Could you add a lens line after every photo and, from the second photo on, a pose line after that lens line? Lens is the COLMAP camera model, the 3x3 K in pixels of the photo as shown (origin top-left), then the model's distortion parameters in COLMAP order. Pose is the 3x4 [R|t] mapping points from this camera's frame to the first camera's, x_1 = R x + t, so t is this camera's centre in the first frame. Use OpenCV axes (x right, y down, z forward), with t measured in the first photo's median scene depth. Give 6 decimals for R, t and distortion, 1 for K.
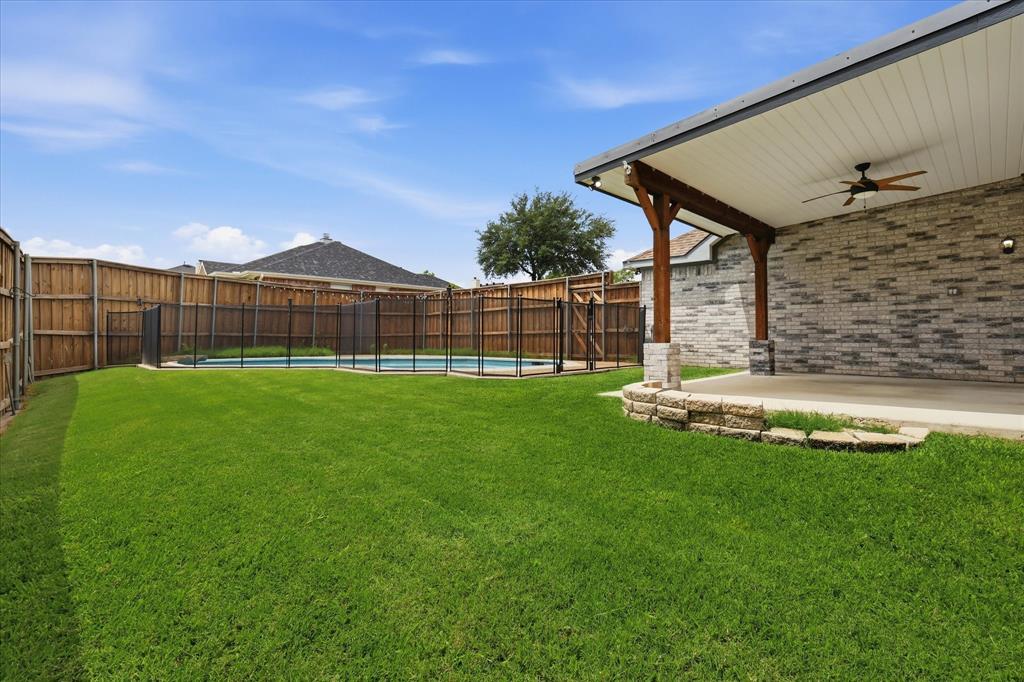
lens RADIAL K [[452.4, 0, 512.0], [0, 452.4, 341.0], [0, 0, 1]] dist [0.003689, 0.001011]
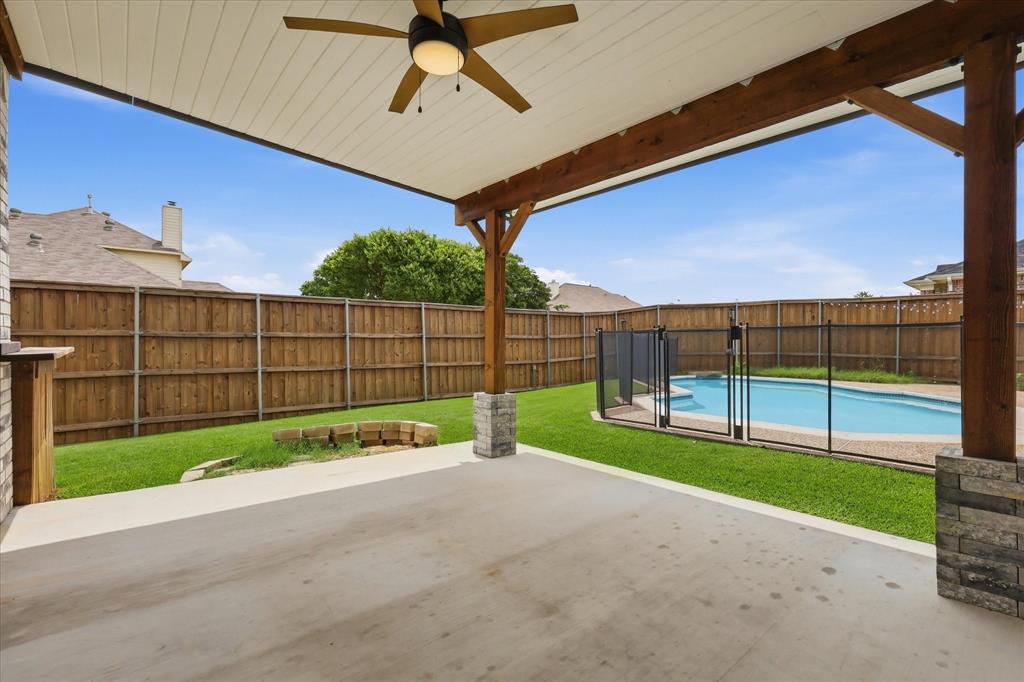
lens RADIAL K [[452.4, 0, 512.0], [0, 452.4, 341.0], [0, 0, 1]] dist [0.003689, 0.001011]
pose [[-0.049673, -0.003611, -0.998759, 0.578546], [-0.015320, 0.999879, -0.002853, -0.042958], [0.998648, 0.015159, -0.049722, 0.542107]]
